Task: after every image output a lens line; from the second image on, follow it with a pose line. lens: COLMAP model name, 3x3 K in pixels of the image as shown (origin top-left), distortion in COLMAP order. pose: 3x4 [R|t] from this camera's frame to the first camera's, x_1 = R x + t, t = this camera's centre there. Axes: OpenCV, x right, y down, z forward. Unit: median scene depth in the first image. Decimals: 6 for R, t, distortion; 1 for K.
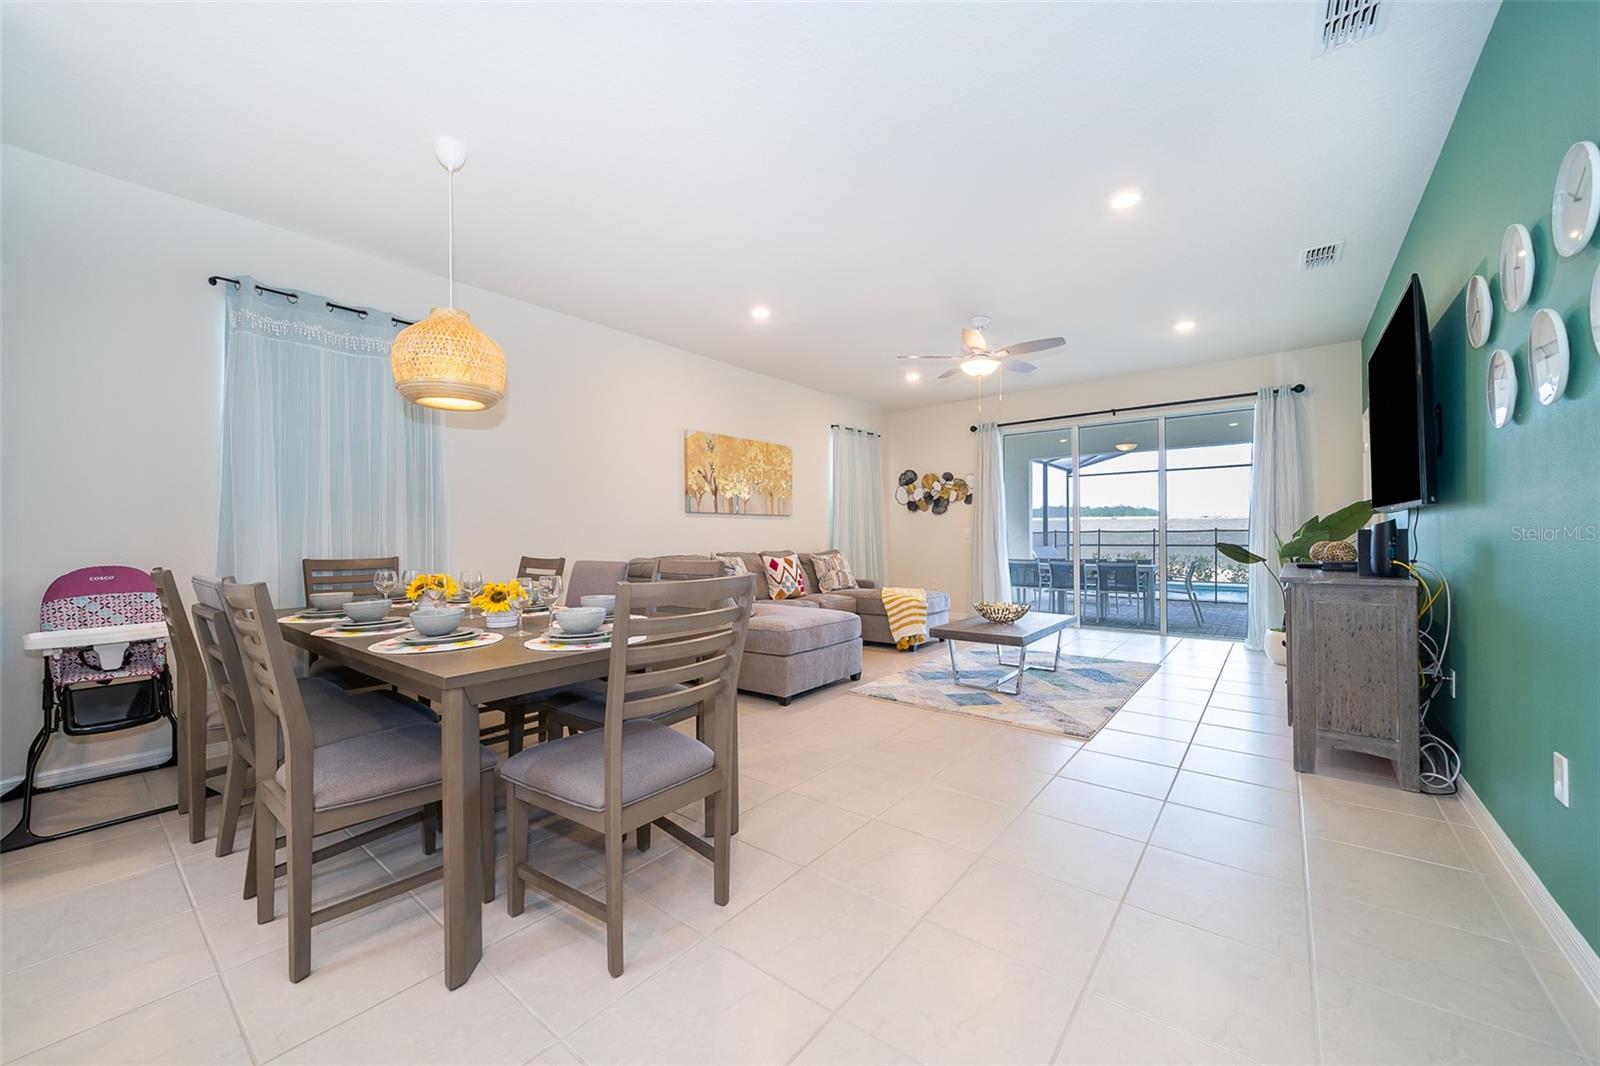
lens RADIAL K [[609.5, 0, 839.0], [0, 609.5, 529.1], [0, 0, 1]] dist [-0.001164, 0.000104]
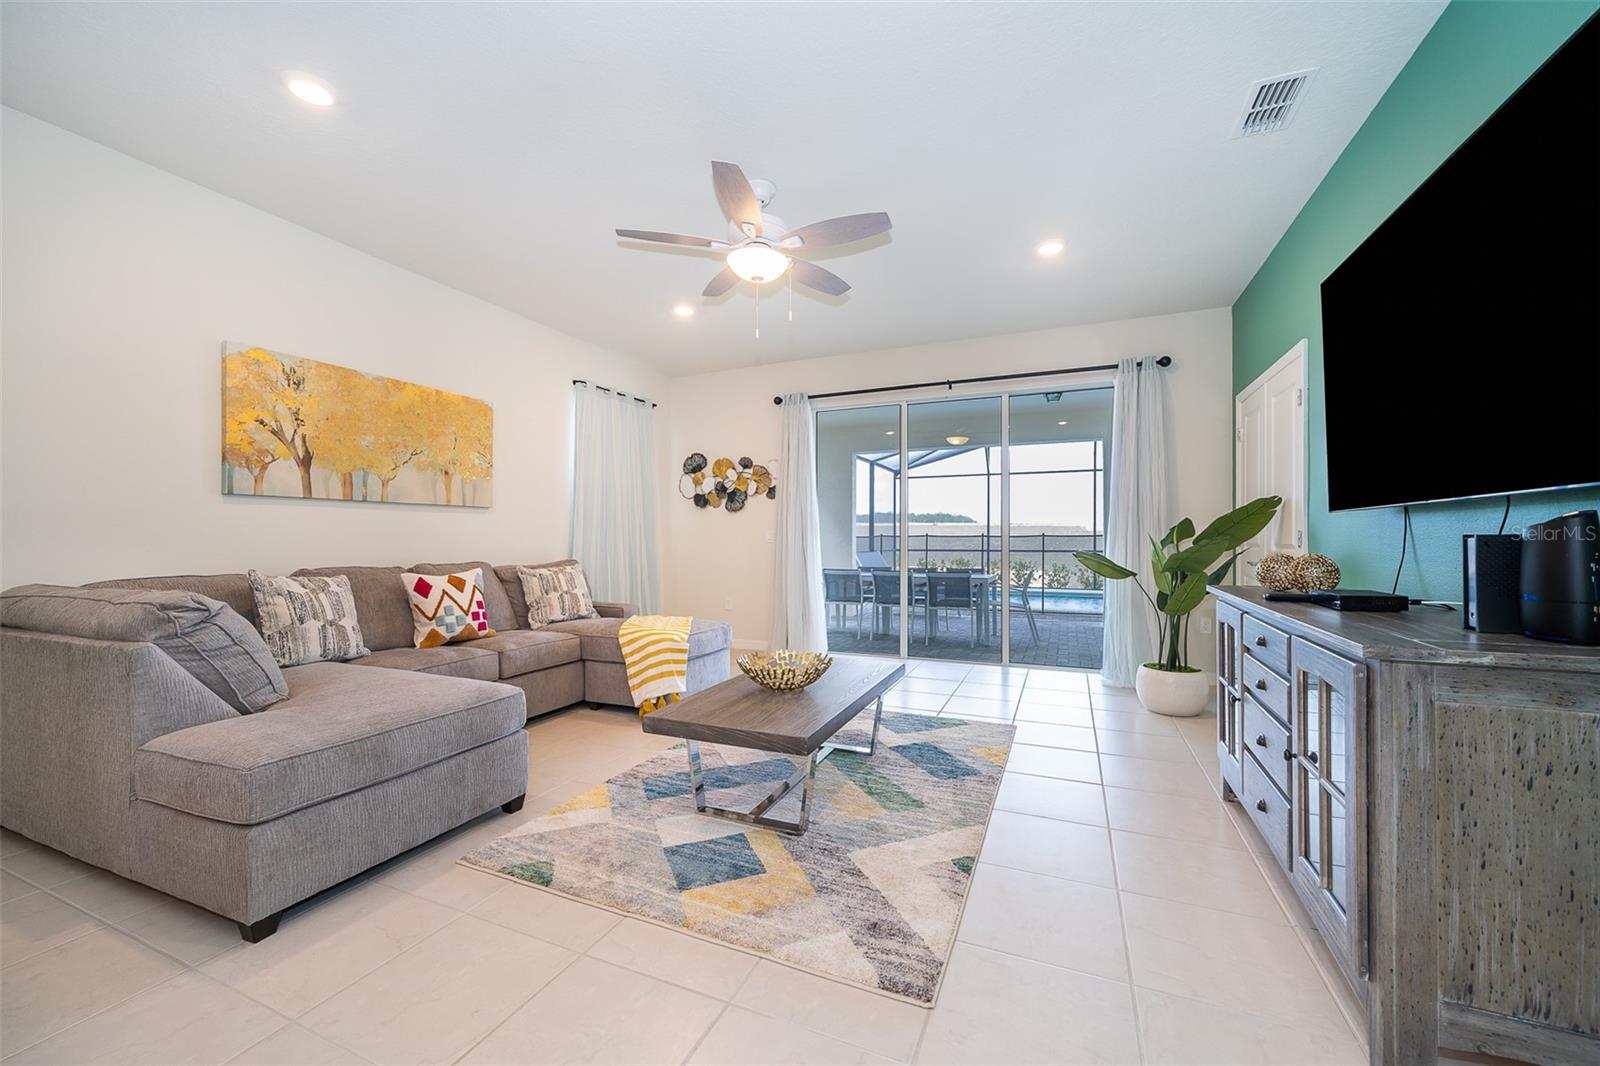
lens RADIAL K [[609.5, 0, 803.8], [0, 609.5, 532.1], [0, 0, 1]] dist [-0.001164, 0.000104]
pose [[0.977755, 0.009008, 0.209558, 0.128160], [-0.008842, 0.999959, -0.001729, 0.002352], [-0.209565, -0.000162, 0.977795, 0.335496]]
